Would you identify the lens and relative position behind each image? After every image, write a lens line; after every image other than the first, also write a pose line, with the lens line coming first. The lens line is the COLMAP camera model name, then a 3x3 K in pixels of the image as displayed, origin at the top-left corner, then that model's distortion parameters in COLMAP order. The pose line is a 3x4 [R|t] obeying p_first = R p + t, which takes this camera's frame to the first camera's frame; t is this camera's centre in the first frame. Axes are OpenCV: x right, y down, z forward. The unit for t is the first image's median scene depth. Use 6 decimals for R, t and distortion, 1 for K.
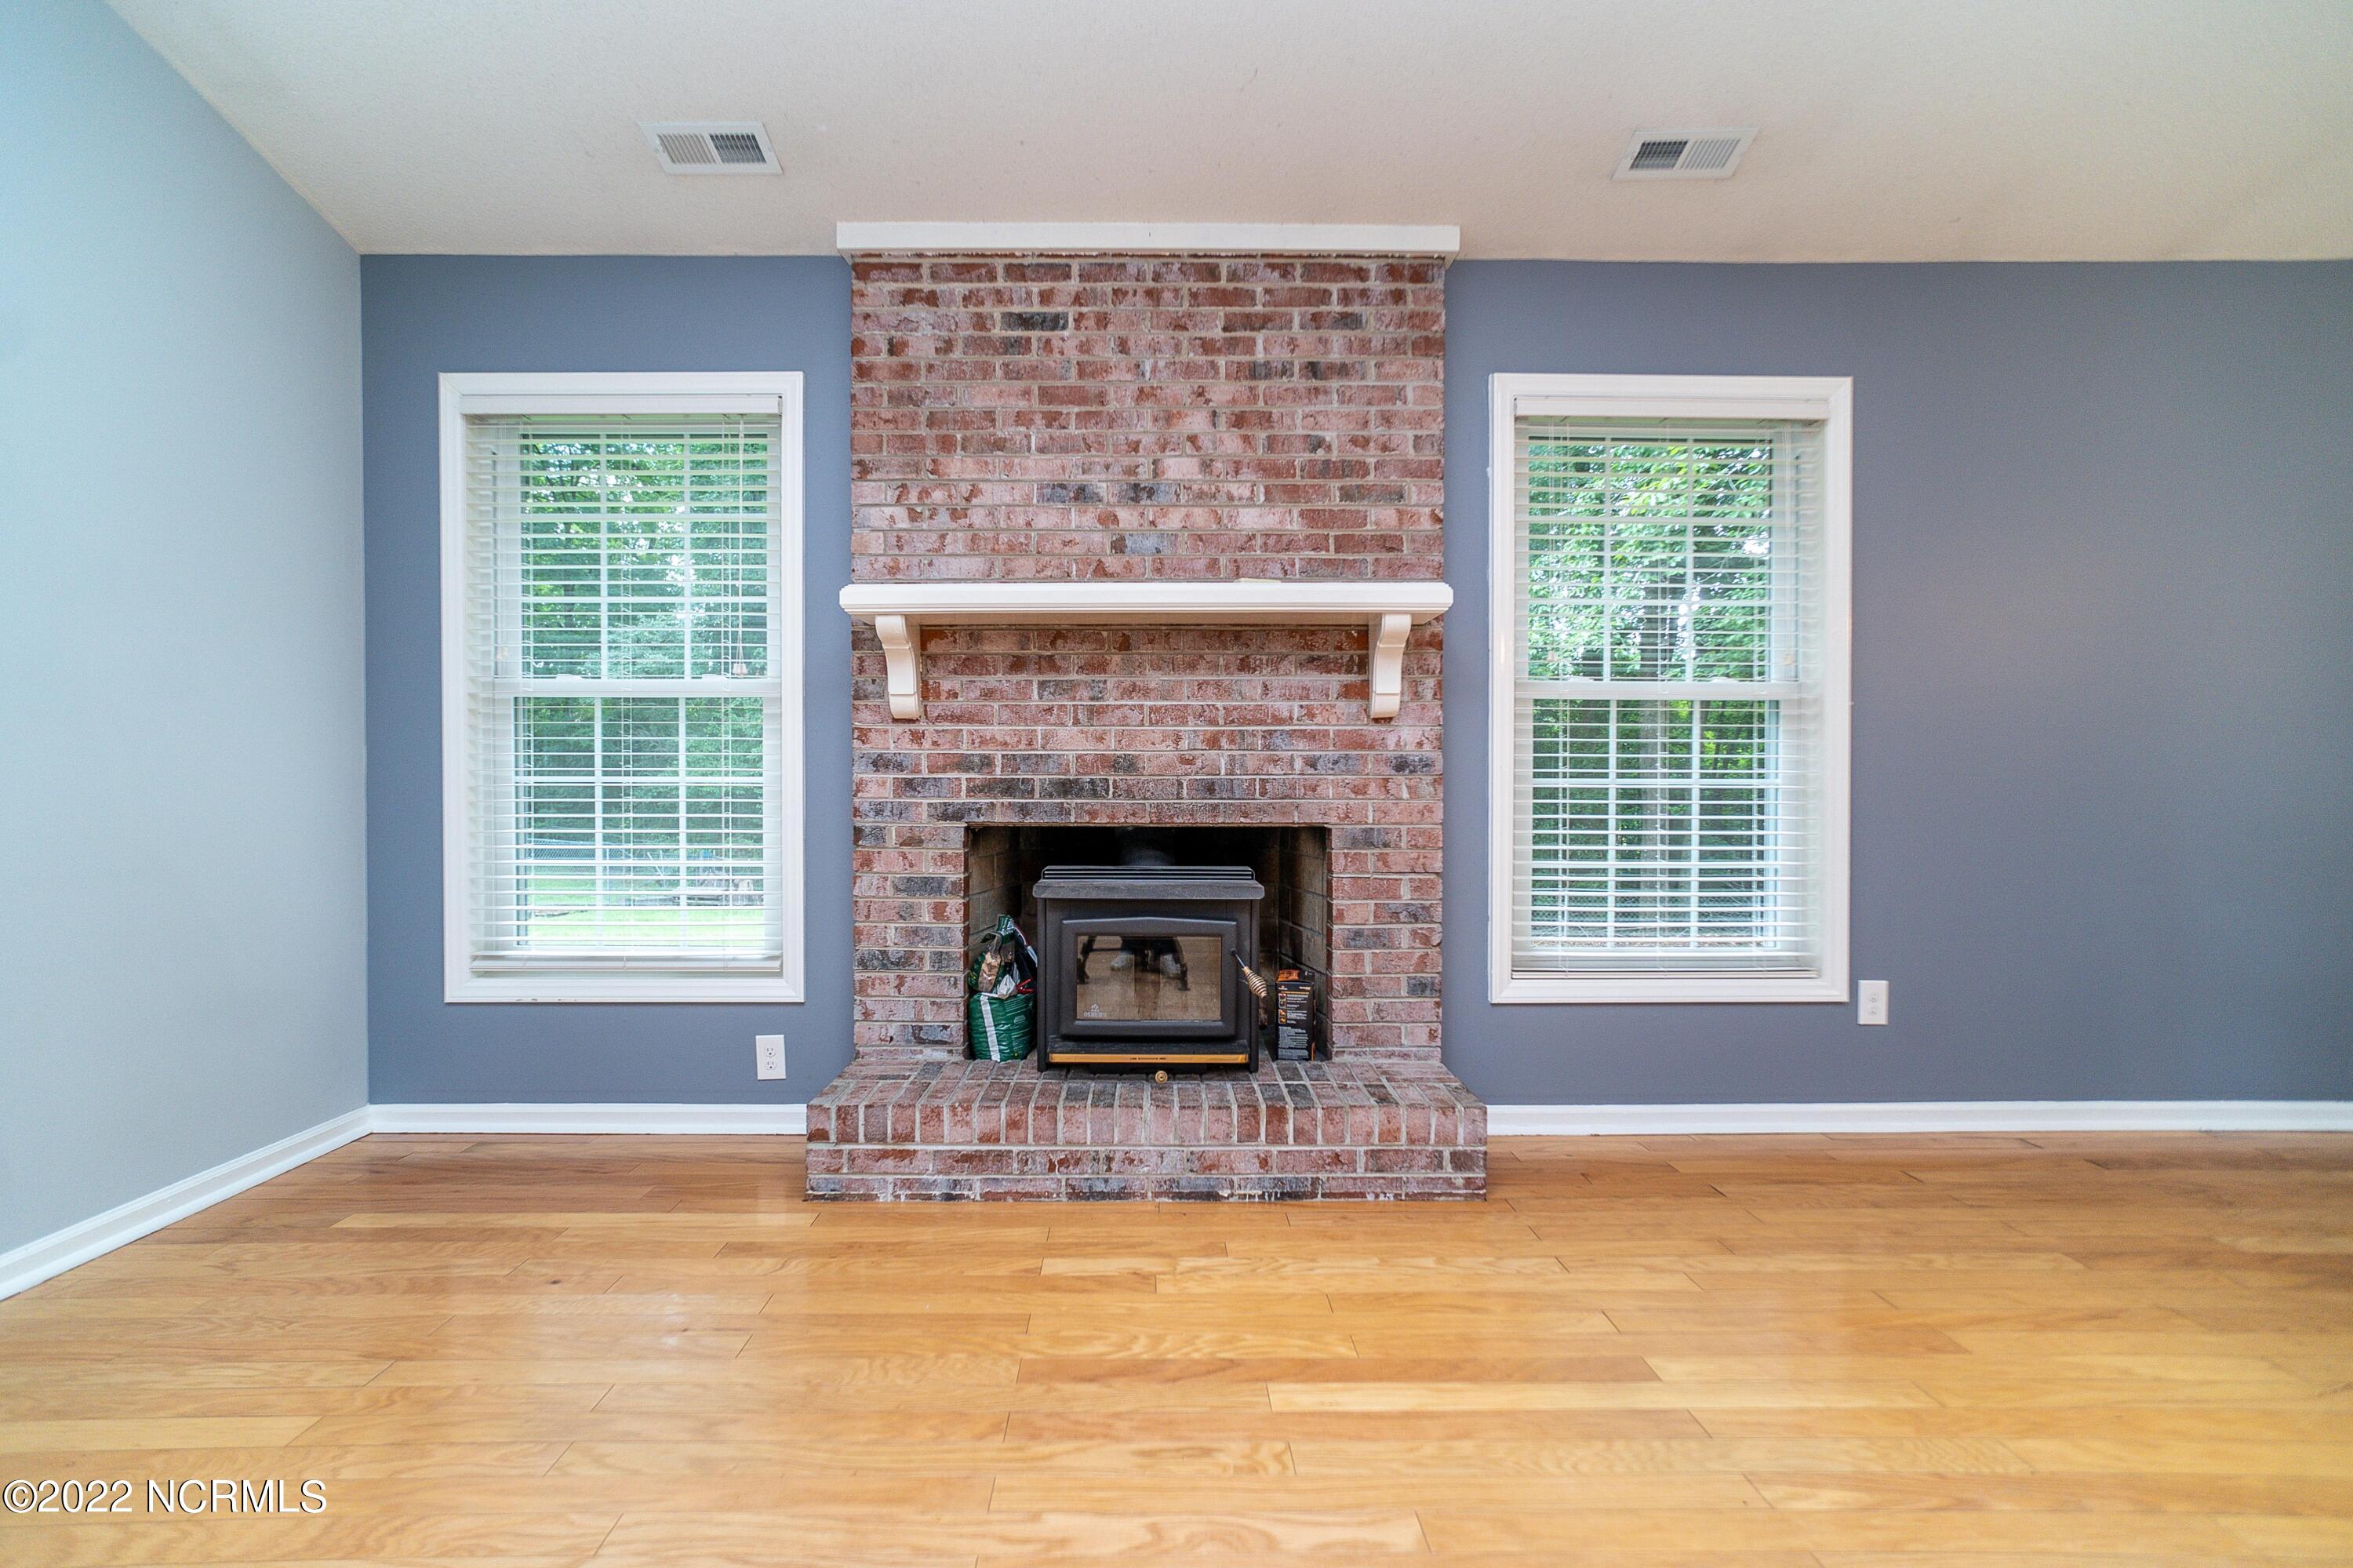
lens RADIAL K [[947.5, 0, 1146.1], [0, 947.5, 807.9], [0, 0, 1]] dist [-0.003429, 0.000593]
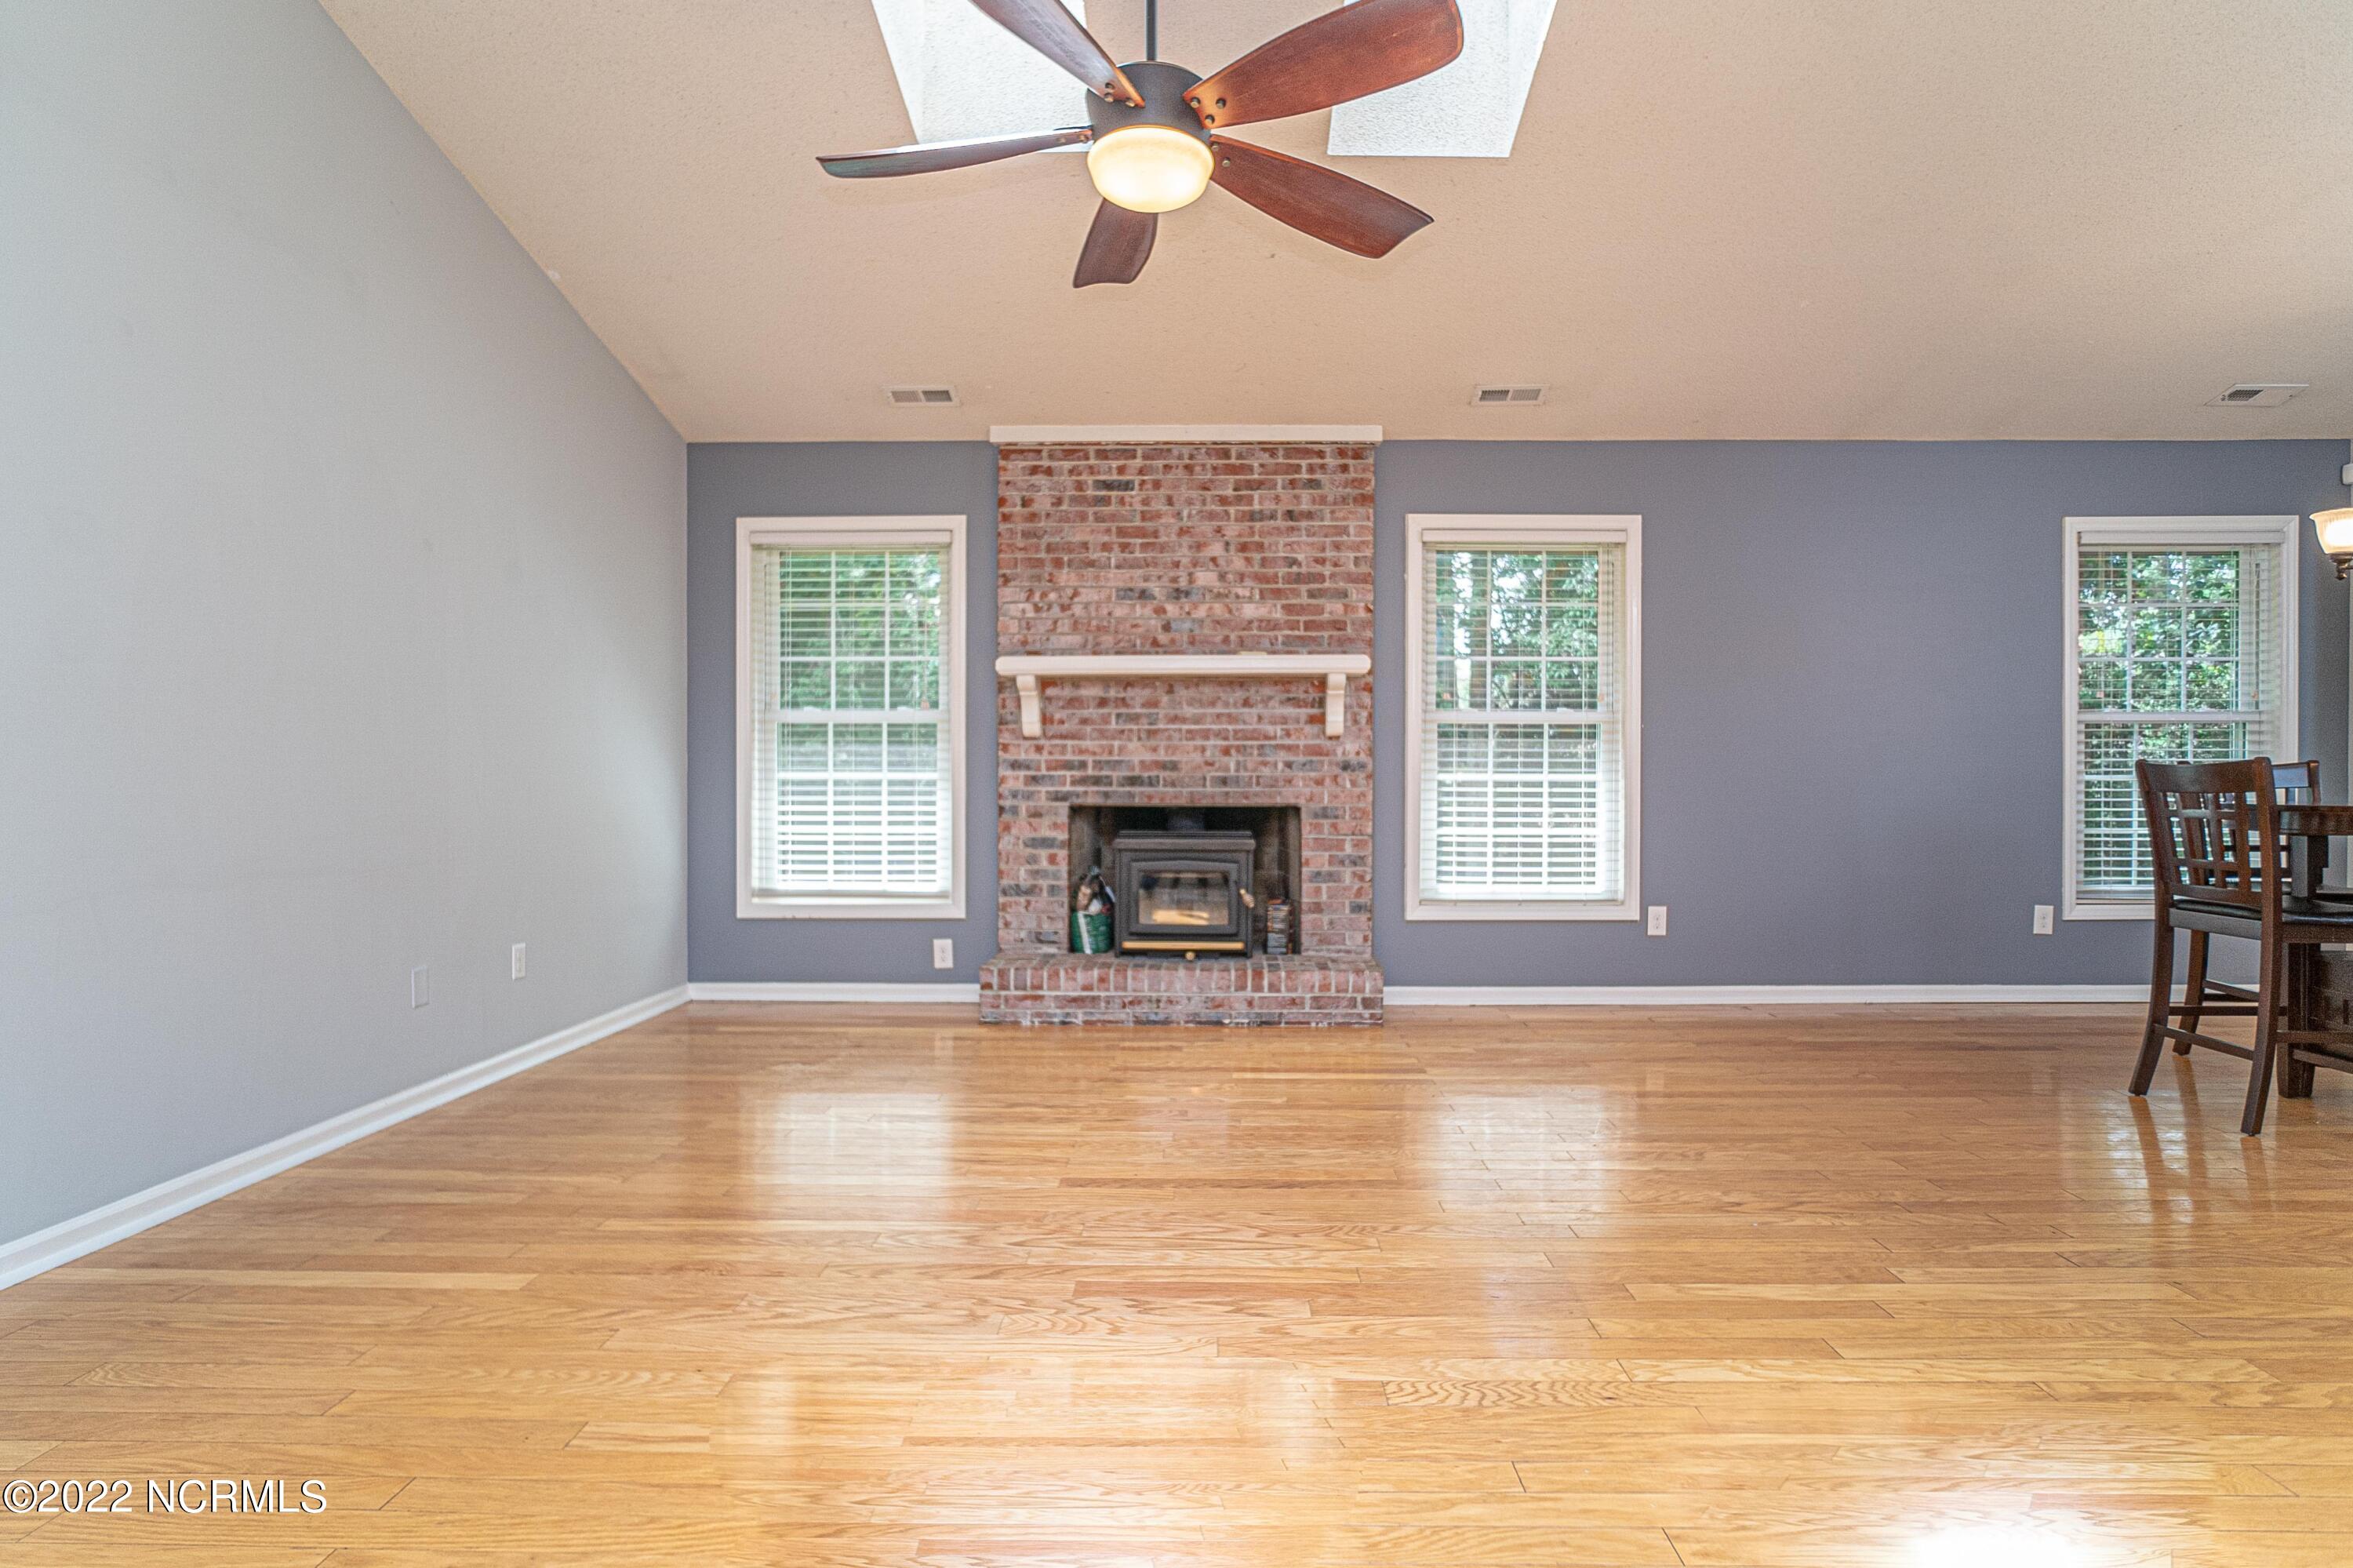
lens RADIAL K [[1325.3, 0, 1185.9], [0, 1325.3, 782.2], [0, 0, 1]] dist [-0.025361, 0.011135]
pose [[0.999177, 0.000364, -0.040560, 0.092634], [-0.001332, 0.999715, -0.023835, 0.033423], [0.040540, 0.023870, 0.998893, -1.195281]]
